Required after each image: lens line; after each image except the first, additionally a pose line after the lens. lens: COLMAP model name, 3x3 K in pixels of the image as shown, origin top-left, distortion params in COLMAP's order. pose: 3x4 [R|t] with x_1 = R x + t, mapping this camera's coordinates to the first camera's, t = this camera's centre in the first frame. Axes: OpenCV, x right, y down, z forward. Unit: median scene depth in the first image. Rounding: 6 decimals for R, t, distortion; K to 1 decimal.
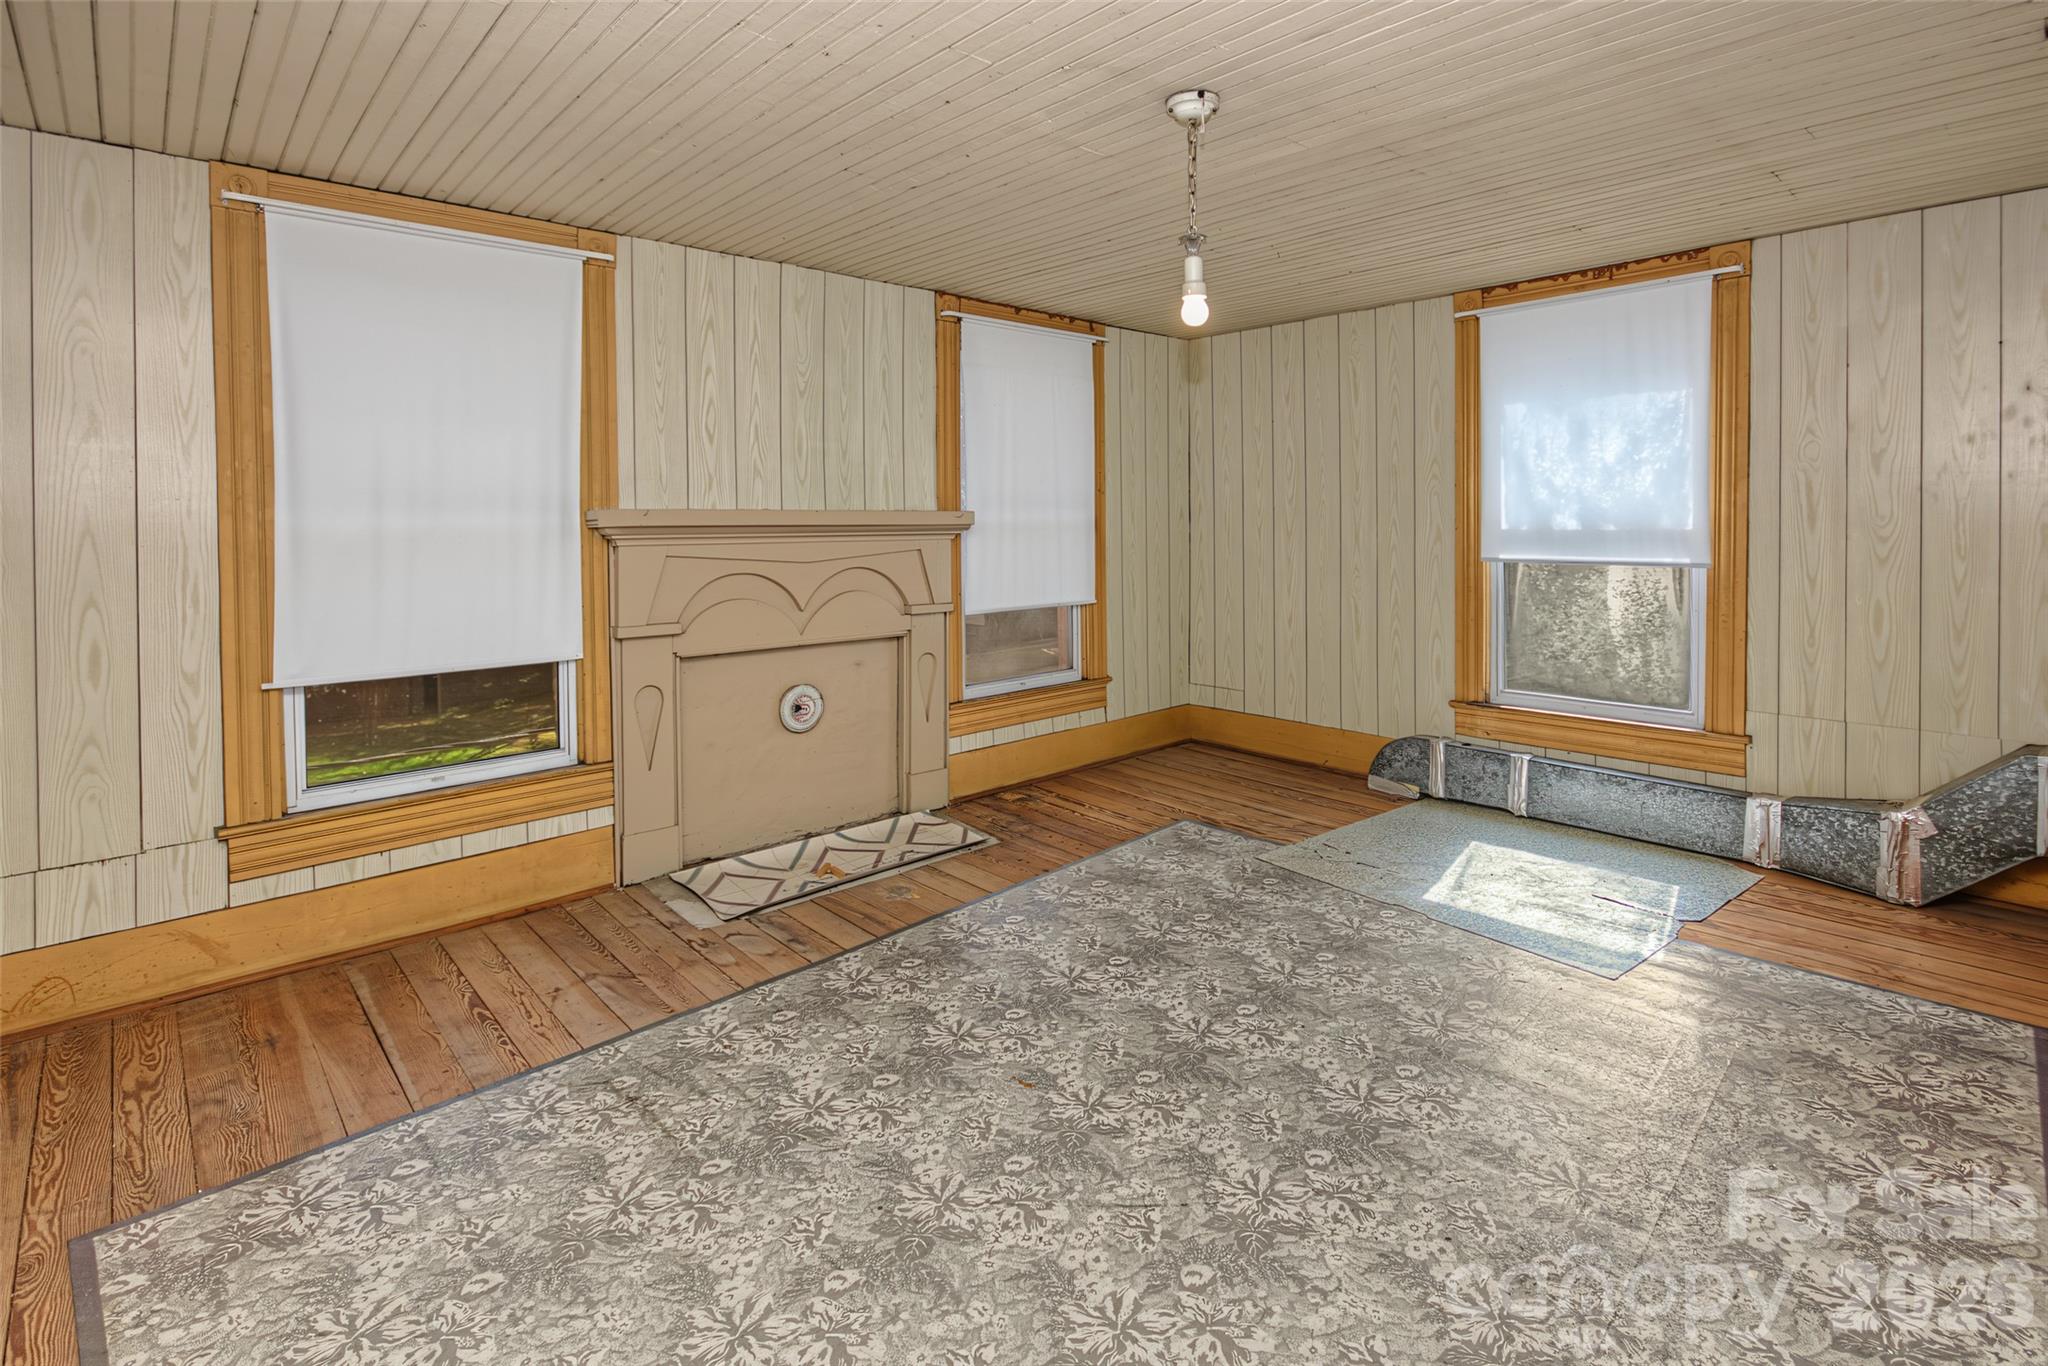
lens RADIAL K [[992.6, 0, 1022.1], [0, 992.6, 537.6], [0, 0, 1]] dist [-0.000065, 0.000389]
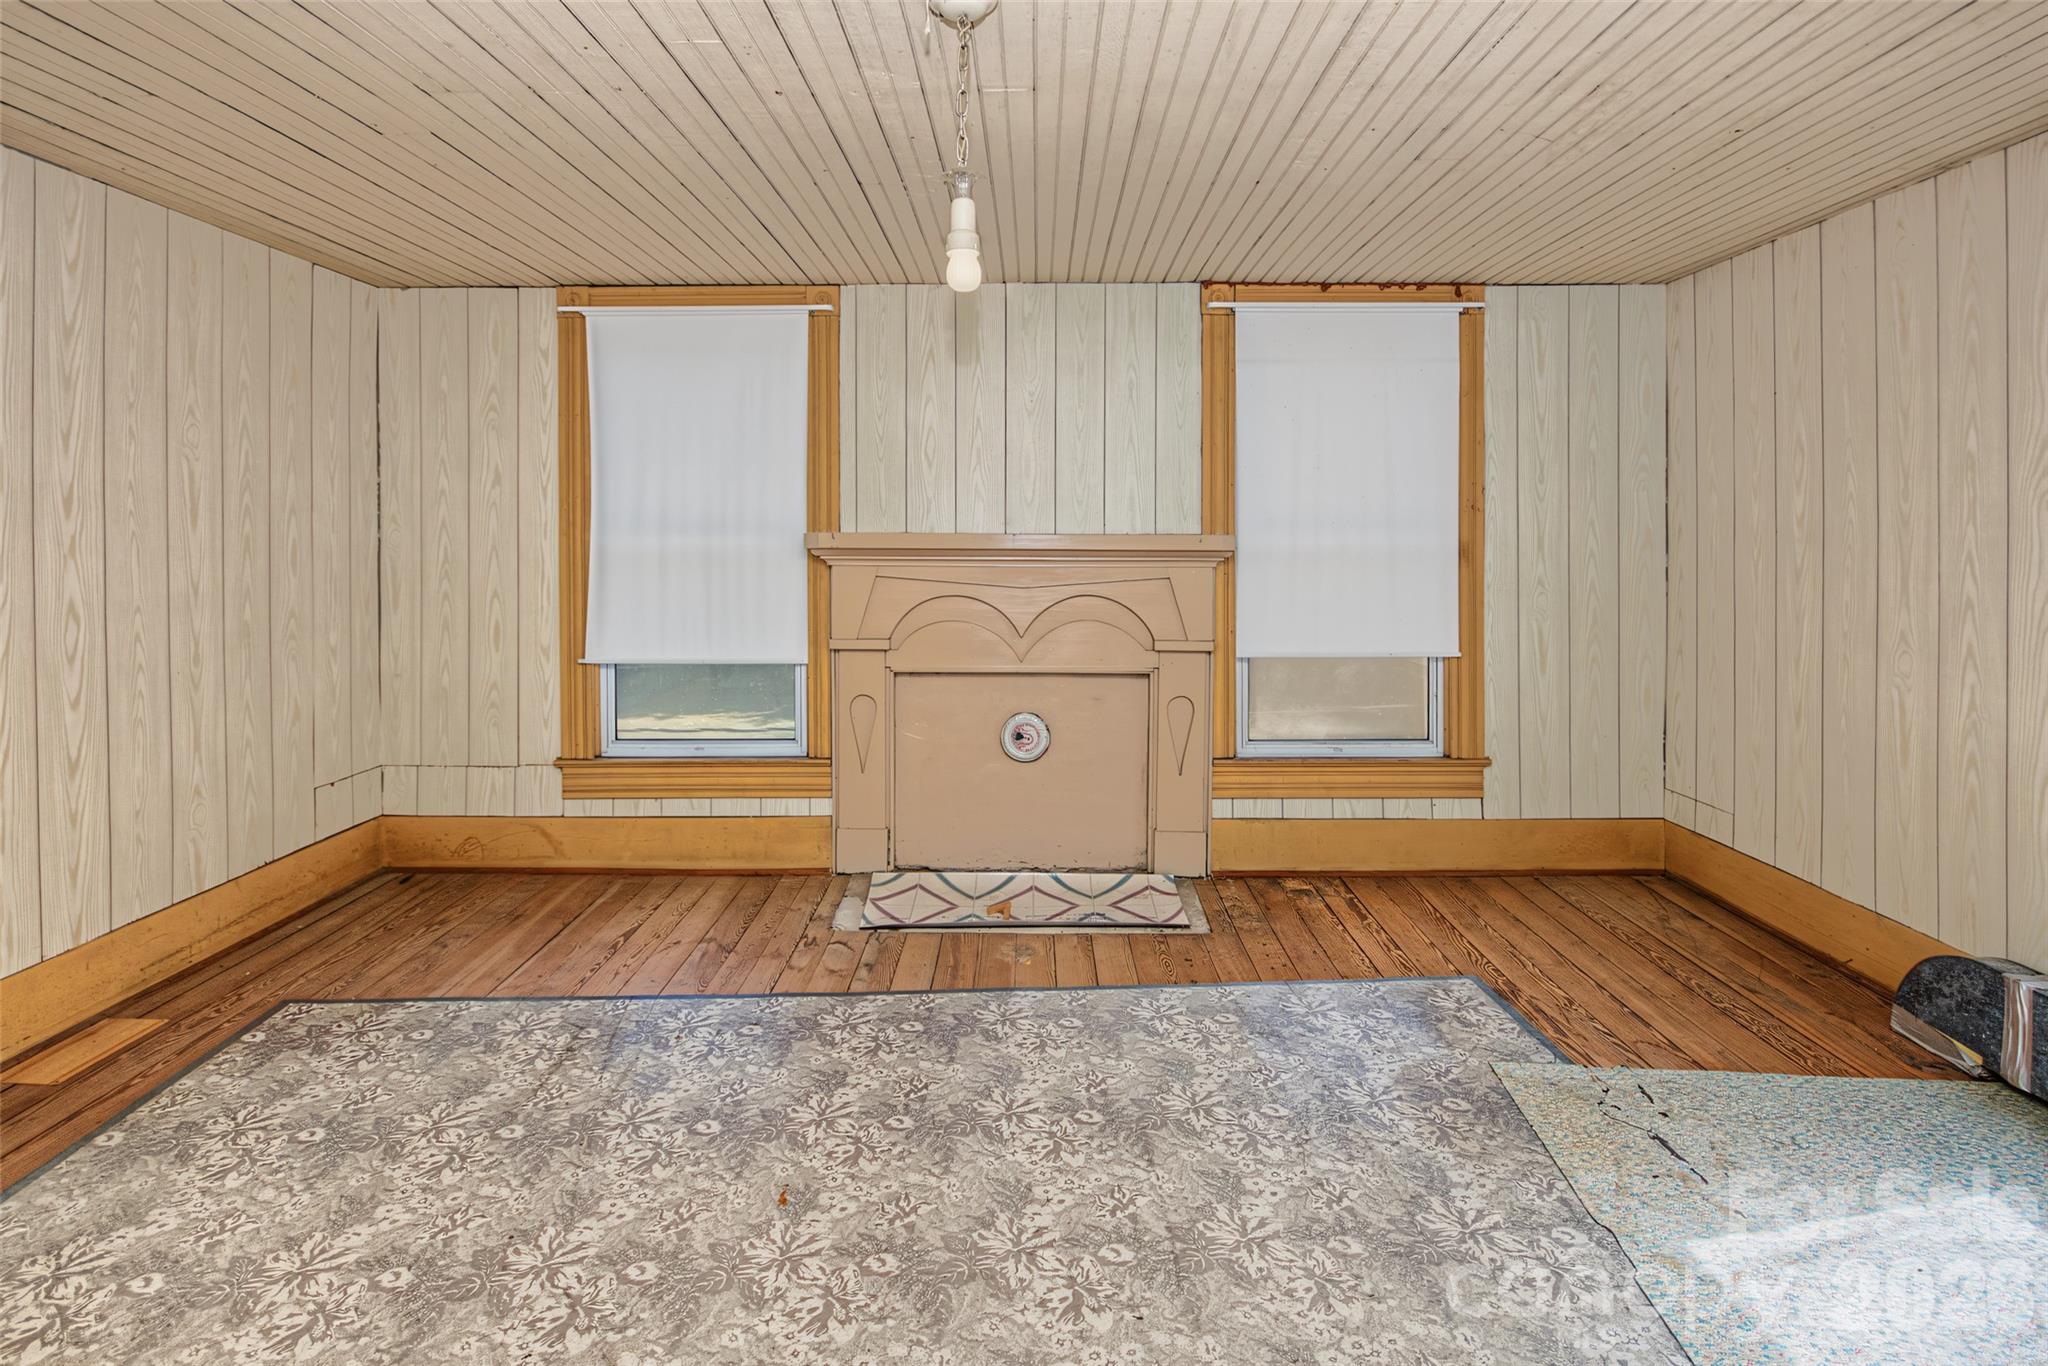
lens RADIAL K [[975.9, 0, 1019.3], [0, 975.9, 547.6], [0, 0, 1]] dist [0.000143, -0.000029]
pose [[0.732688, 0.013399, -0.680433, 0.422625], [-0.019699, 0.999805, -0.001524, -0.012059], [0.680280, 0.014521, 0.732808, 0.294920]]
